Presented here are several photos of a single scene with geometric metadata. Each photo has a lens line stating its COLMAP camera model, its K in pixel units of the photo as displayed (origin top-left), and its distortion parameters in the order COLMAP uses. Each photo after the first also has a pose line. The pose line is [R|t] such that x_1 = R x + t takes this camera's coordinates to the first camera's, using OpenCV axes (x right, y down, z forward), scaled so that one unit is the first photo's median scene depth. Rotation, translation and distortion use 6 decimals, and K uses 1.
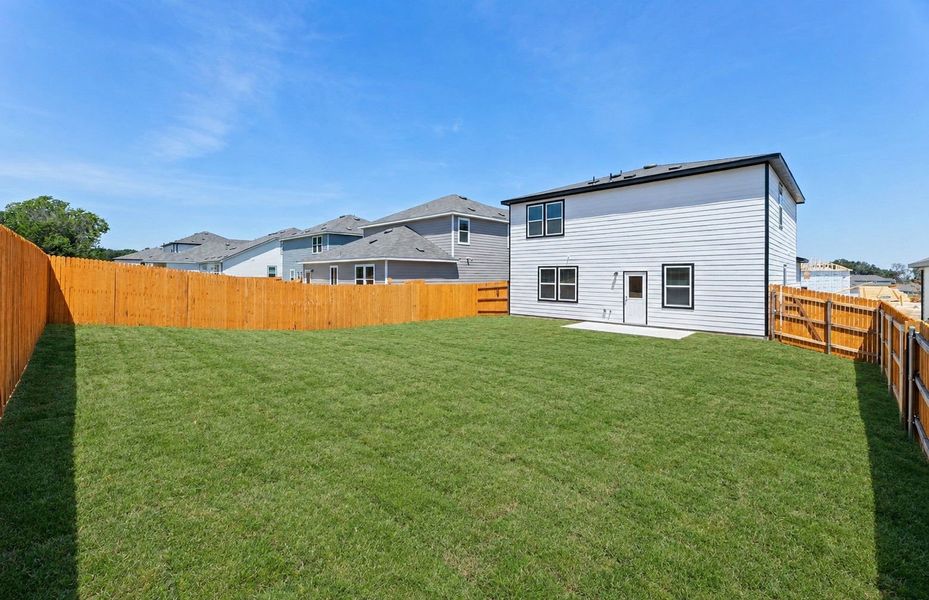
lens RADIAL K [[381.8, 0, 459.5], [0, 381.8, 276.5], [0, 0, 1]] dist [0.000415, 0.000061]
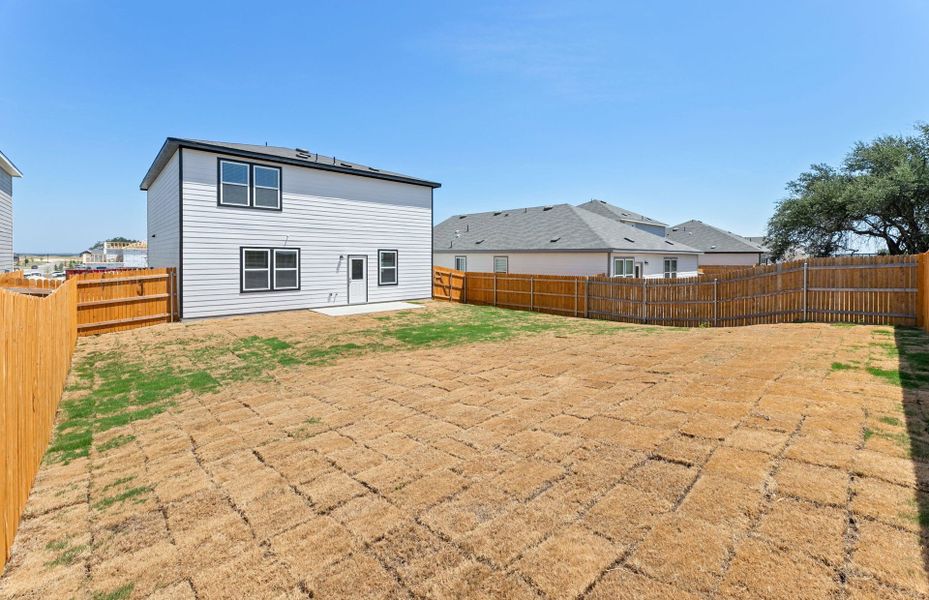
lens RADIAL K [[382.4, 0, 464.6], [0, 382.4, 264.0], [0, 0, 1]] dist [0.000601, 0.000052]
pose [[0.041294, -0.019736, 0.998952, -0.561404], [-0.002367, 0.999800, 0.019850, -0.009646], [-0.999144, -0.003184, 0.041239, 0.584401]]
